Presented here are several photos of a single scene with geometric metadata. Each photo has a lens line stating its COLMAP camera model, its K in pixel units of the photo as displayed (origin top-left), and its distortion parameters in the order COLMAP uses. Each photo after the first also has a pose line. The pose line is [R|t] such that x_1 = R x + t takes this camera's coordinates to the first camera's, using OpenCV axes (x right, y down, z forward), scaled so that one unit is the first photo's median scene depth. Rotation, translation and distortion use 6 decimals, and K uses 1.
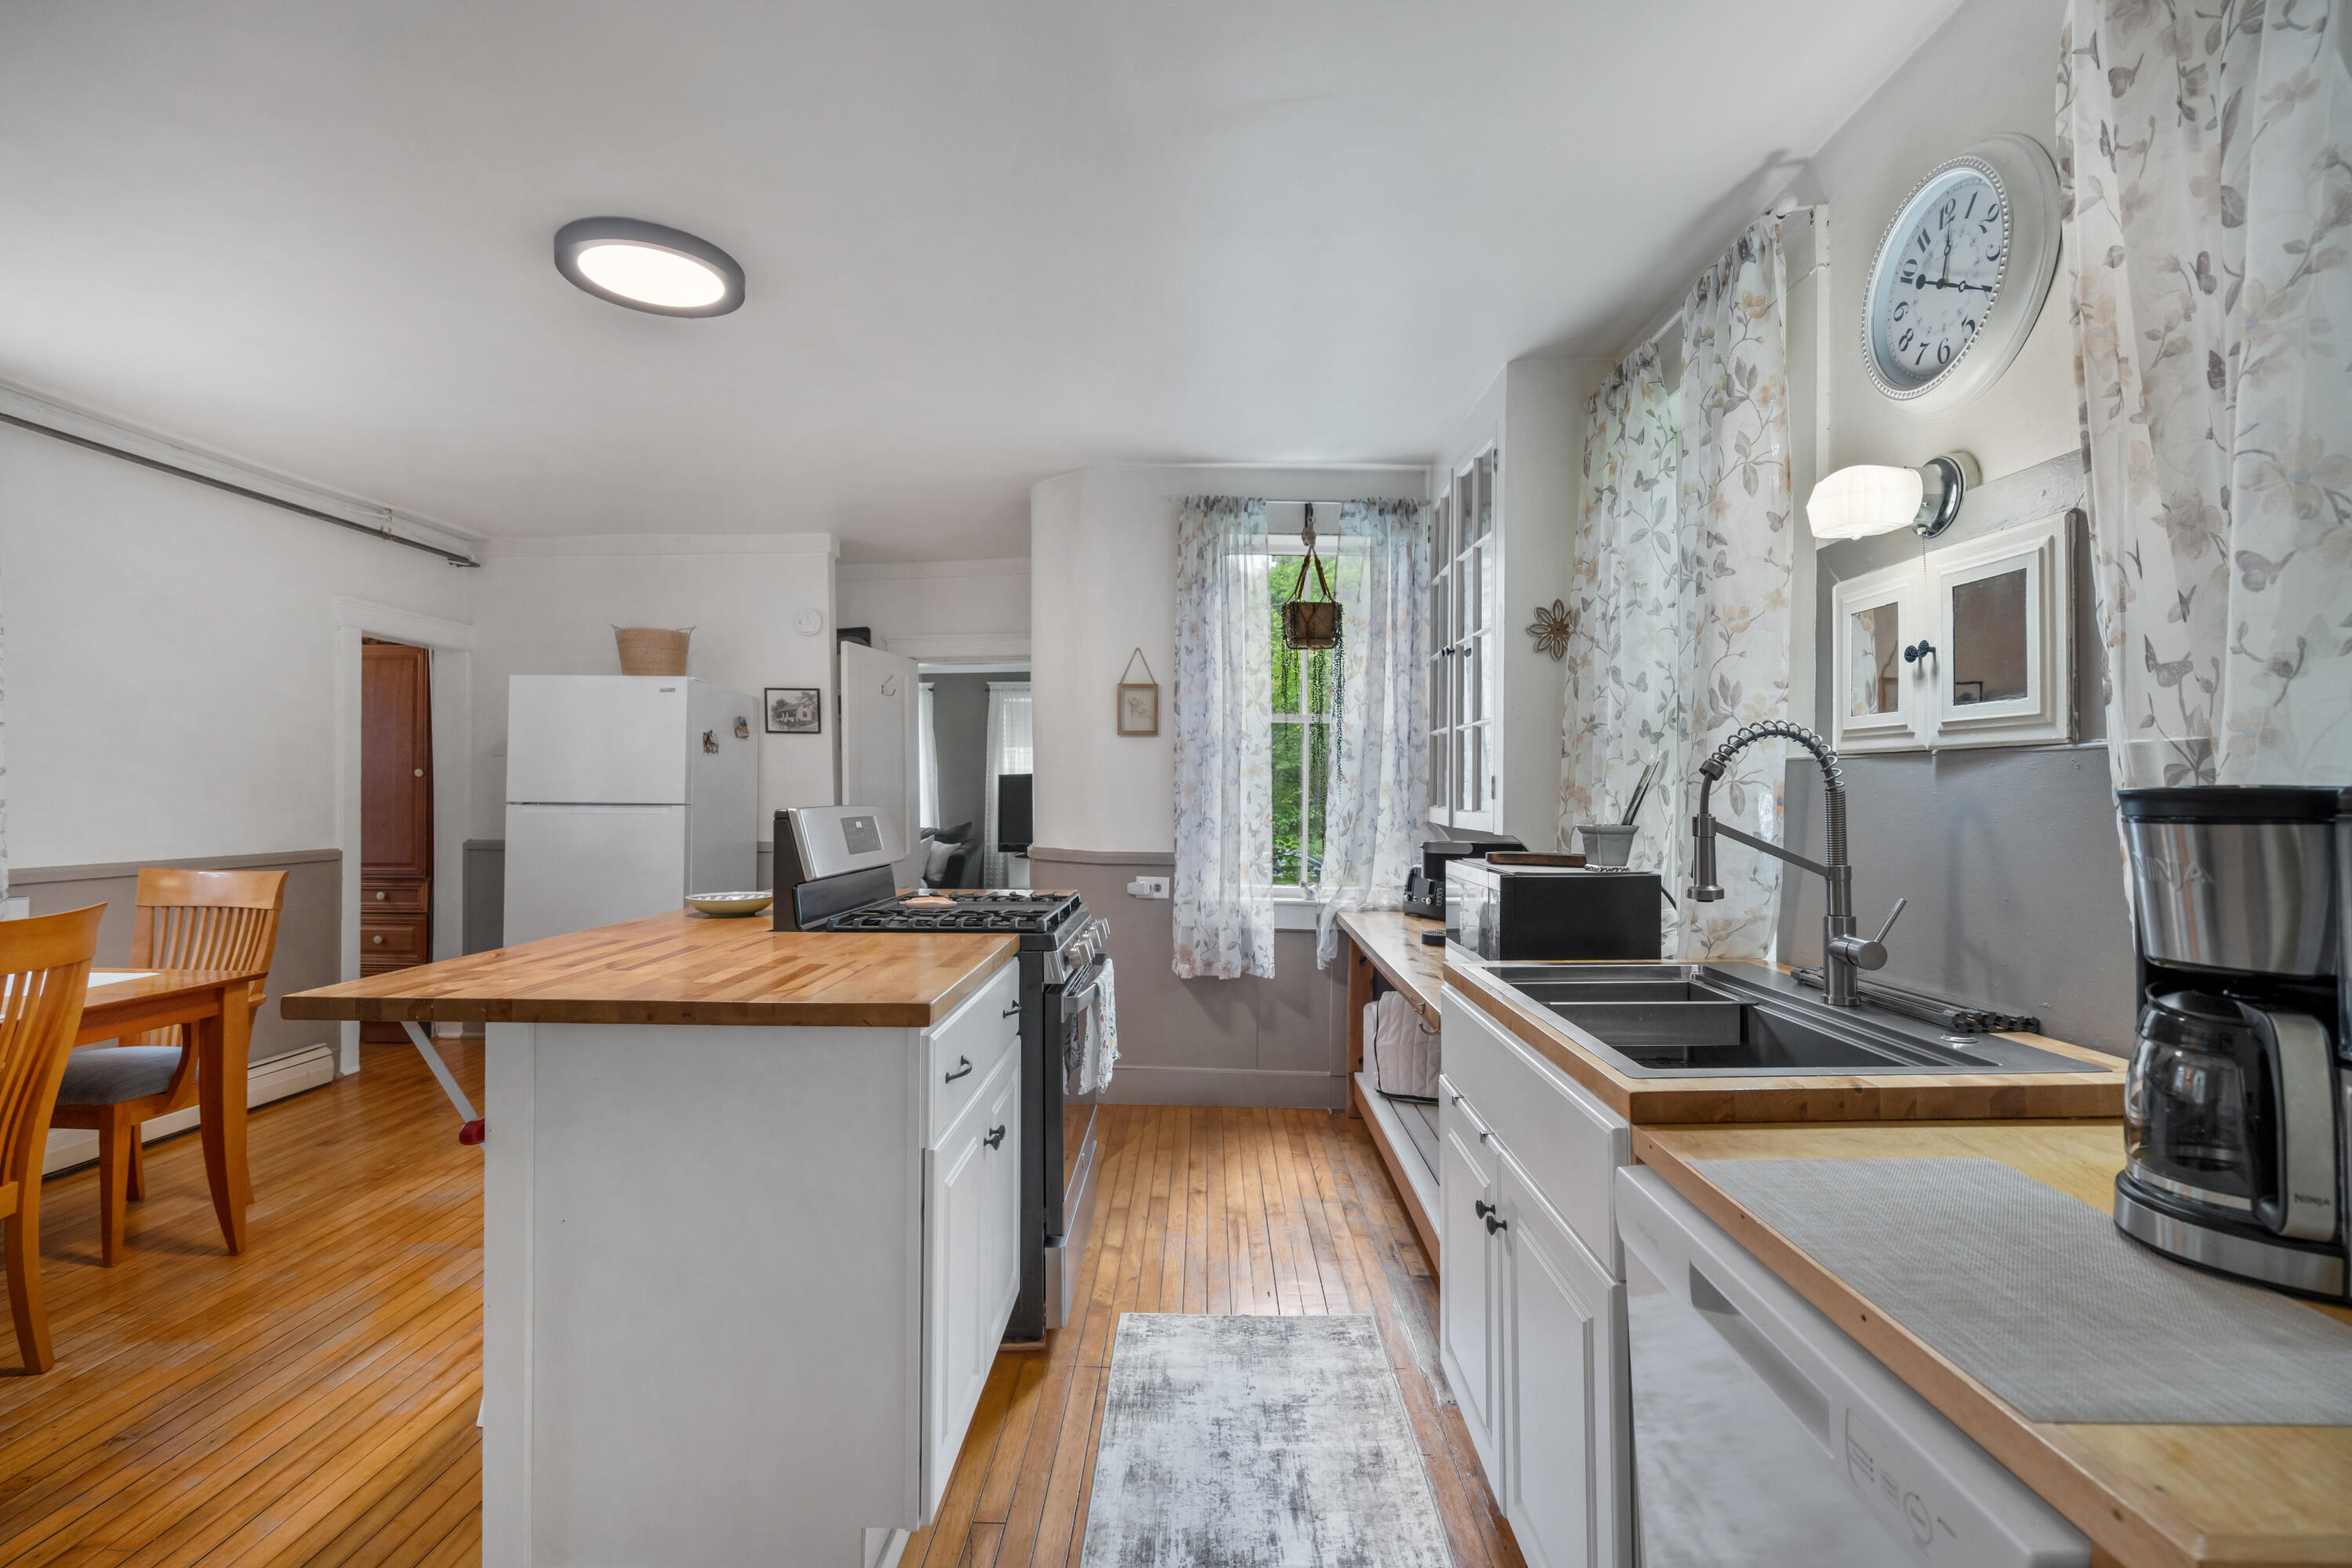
lens RADIAL K [[1019.1, 0, 1071.2], [0, 1019.1, 794.1], [0, 0, 1]] dist [0.001321, 0.000613]
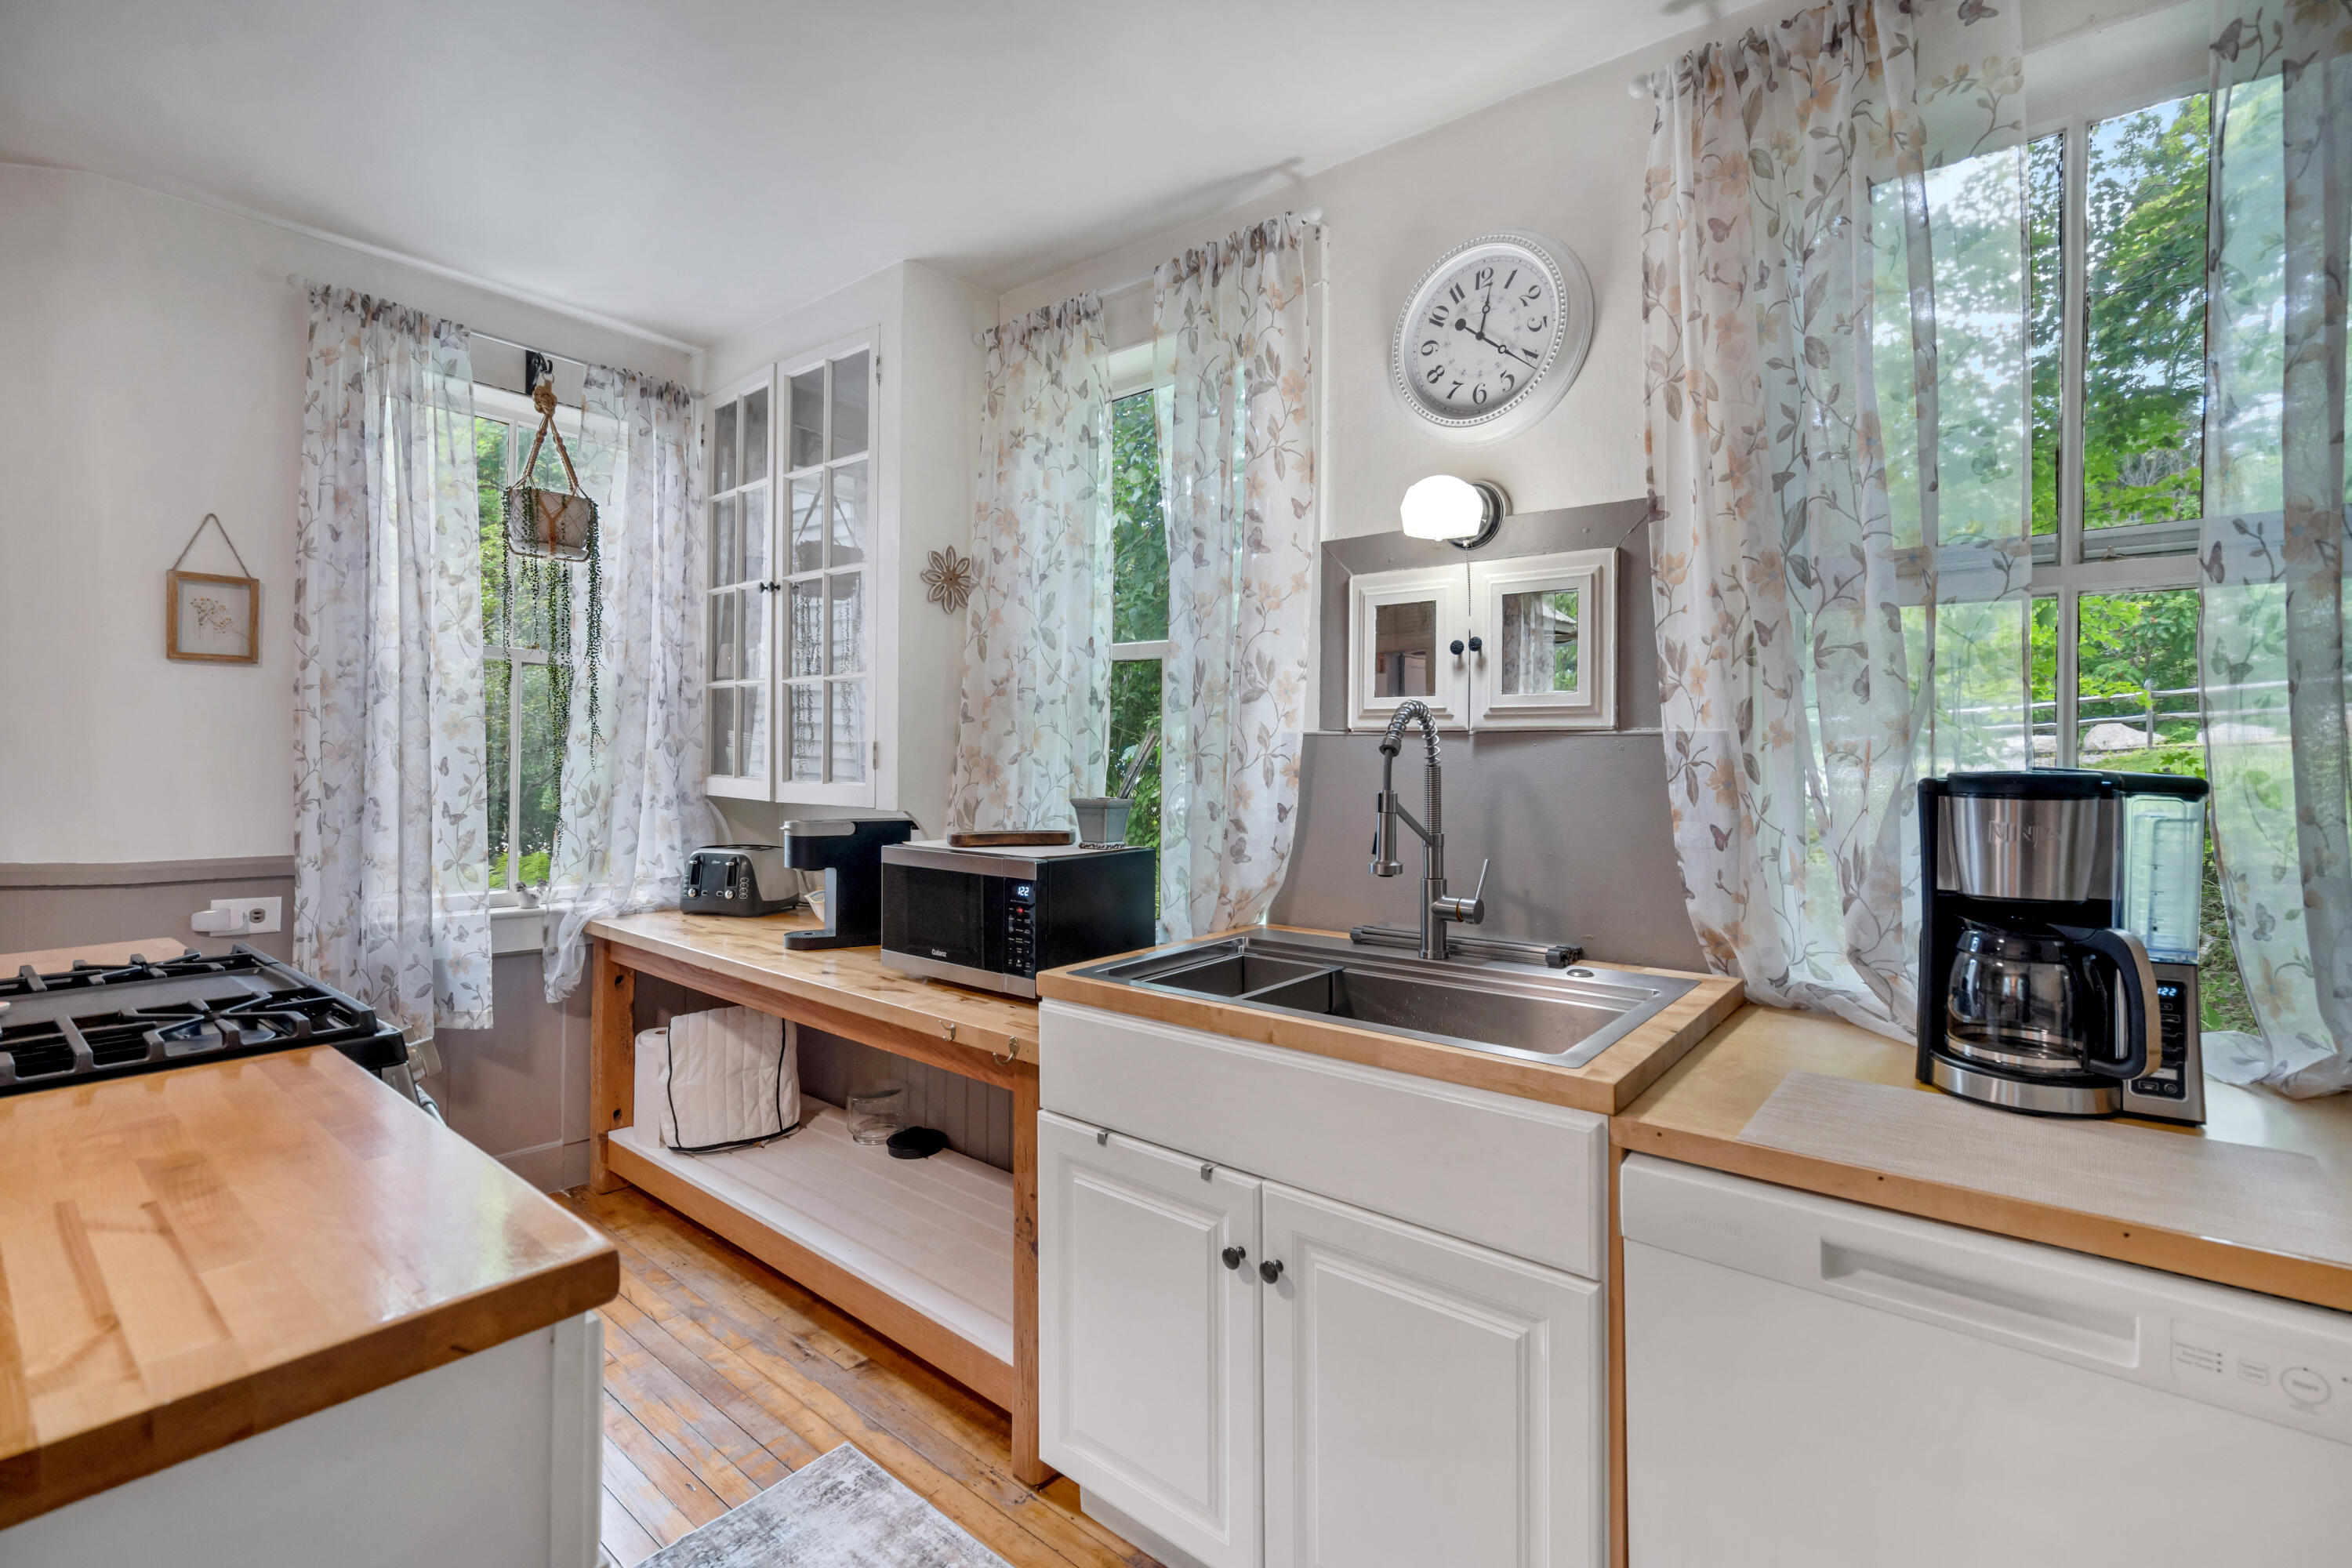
lens RADIAL K [[1113.6, 0, 1225.5], [0, 1113.6, 767.9], [0, 0, 1]] dist [-0.001960, 0.000137]
pose [[0.587170, -0.007254, 0.809431, -0.148966], [-0.001946, 0.999944, 0.010373, -0.005331], [-0.809461, -0.007666, 0.587123, 0.194453]]
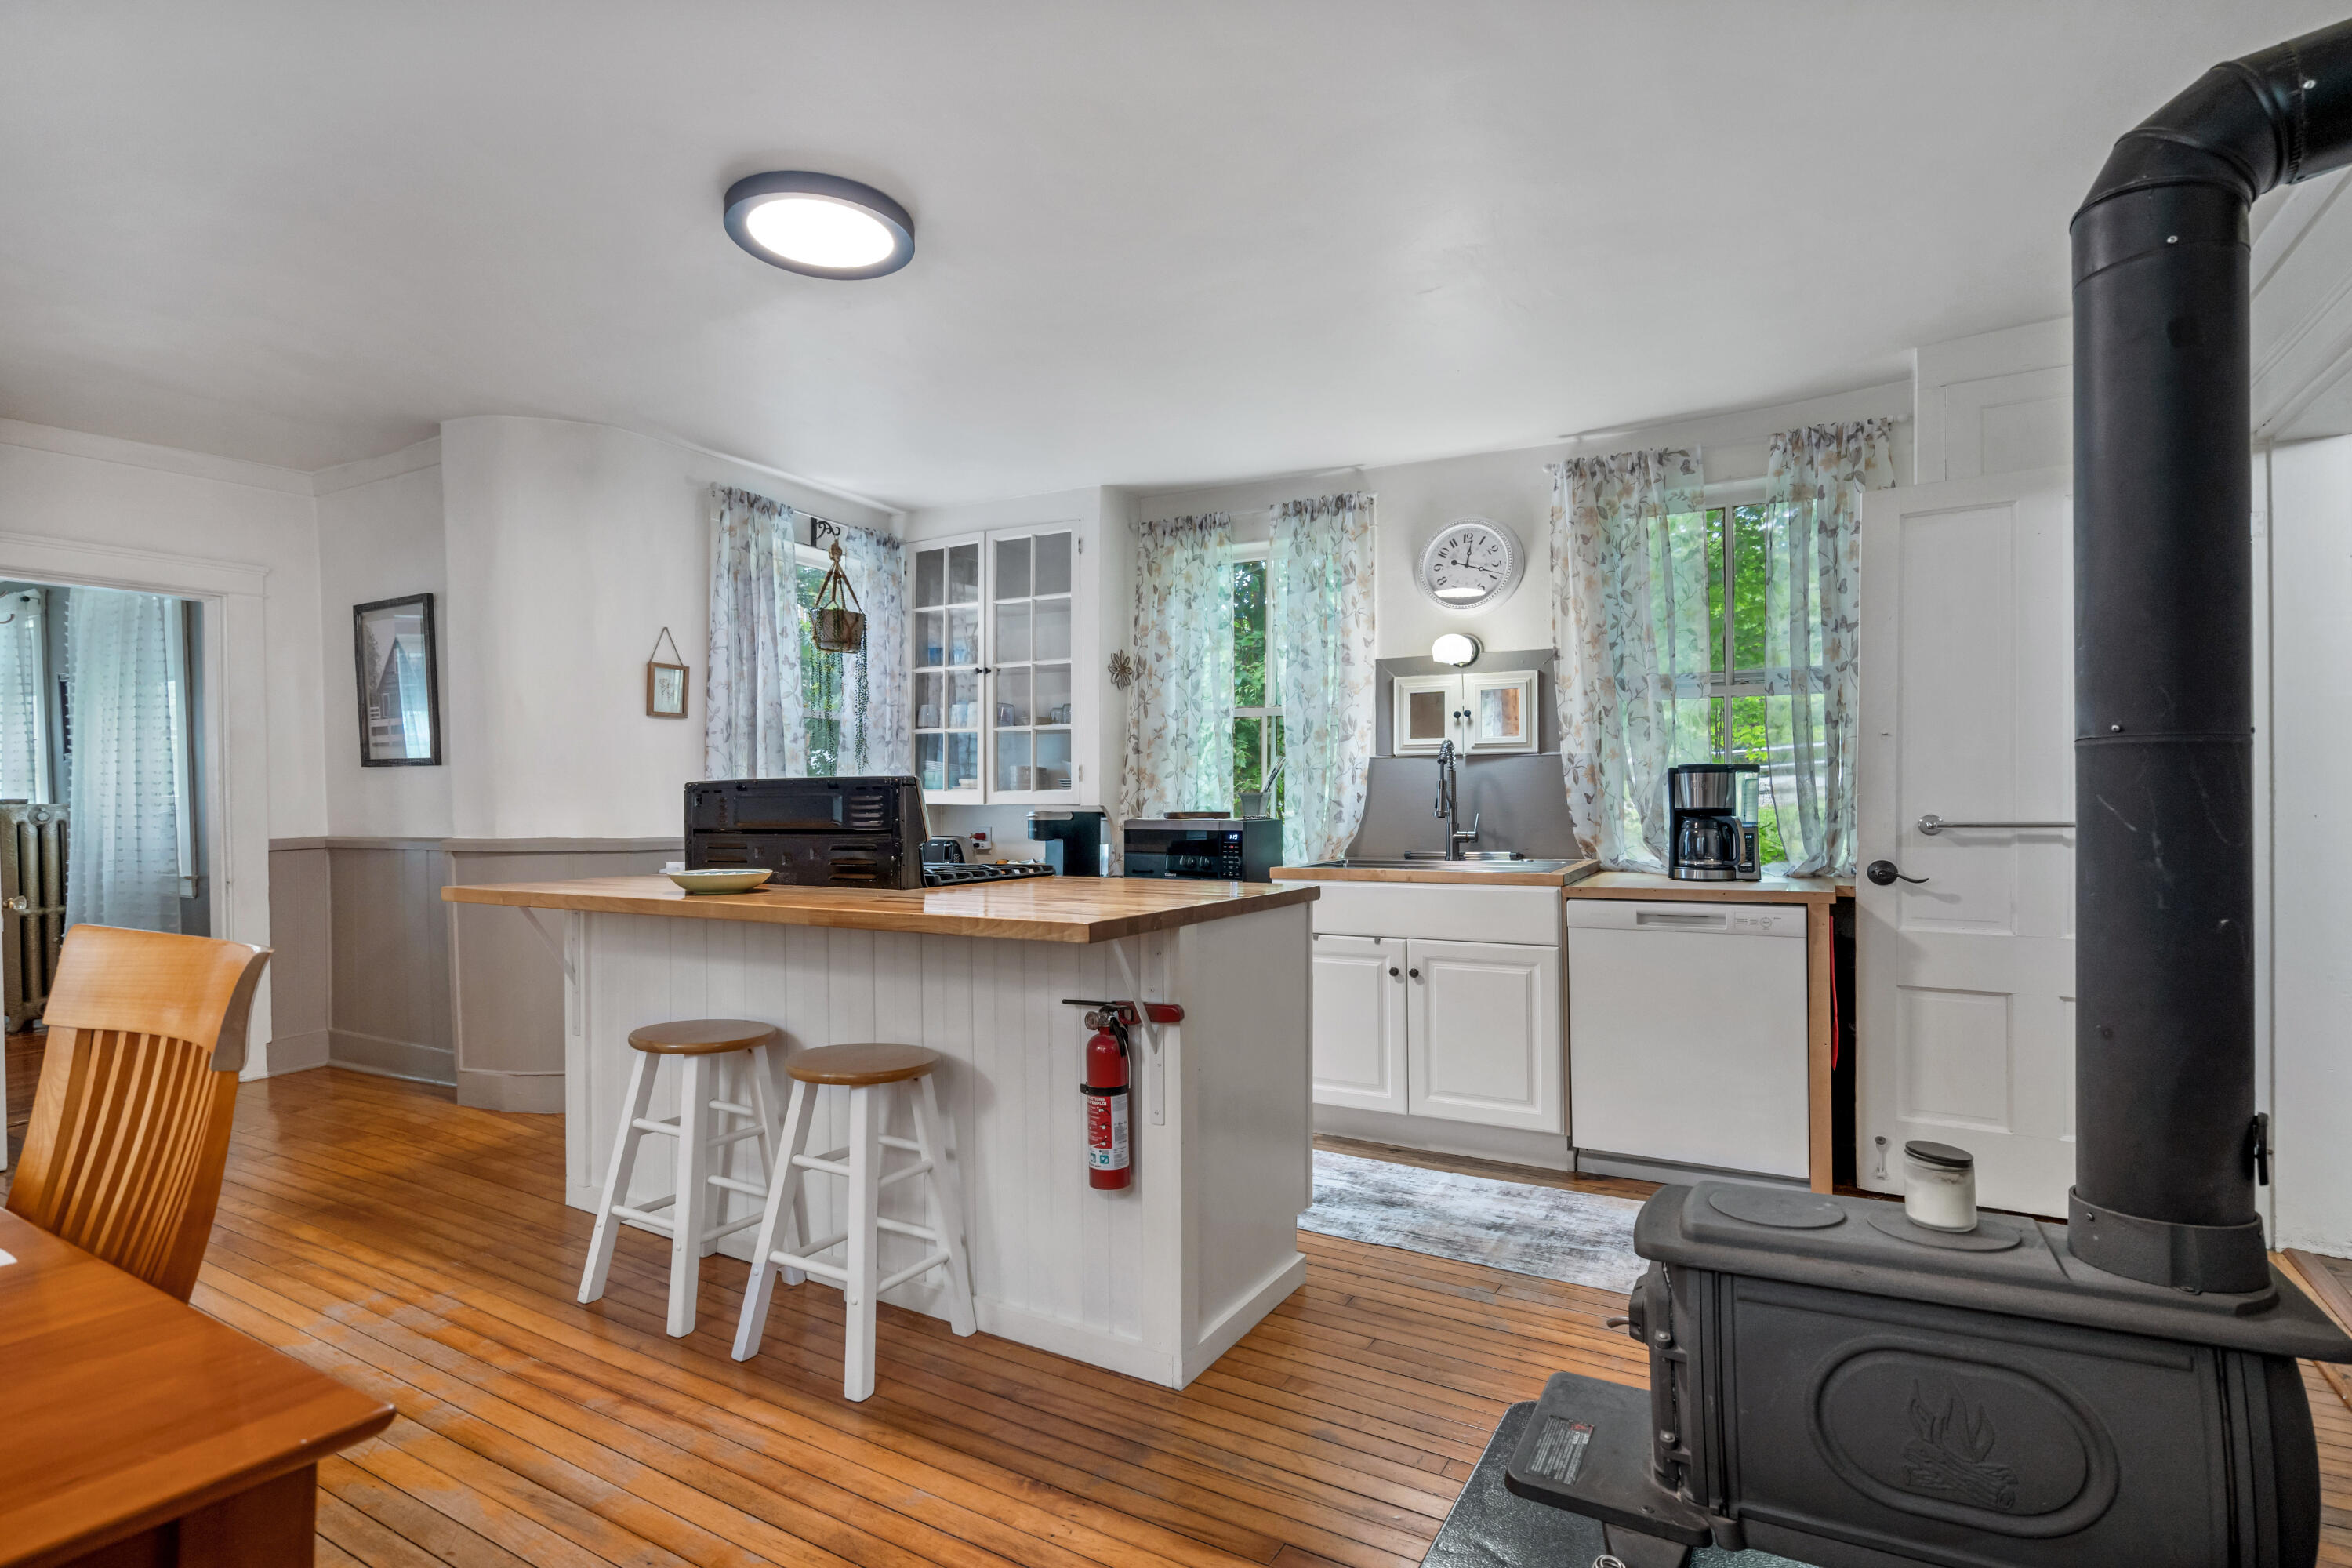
lens RADIAL K [[1035.4, 0, 1118.6], [0, 1035.4, 784.1], [0, 0, 1]] dist [-0.003750, -0.000163]
pose [[0.548820, 0.009544, 0.835886, -0.692085], [0.000564, 0.999930, -0.011787, 0.023153], [-0.835941, 0.006941, 0.548776, 0.135621]]
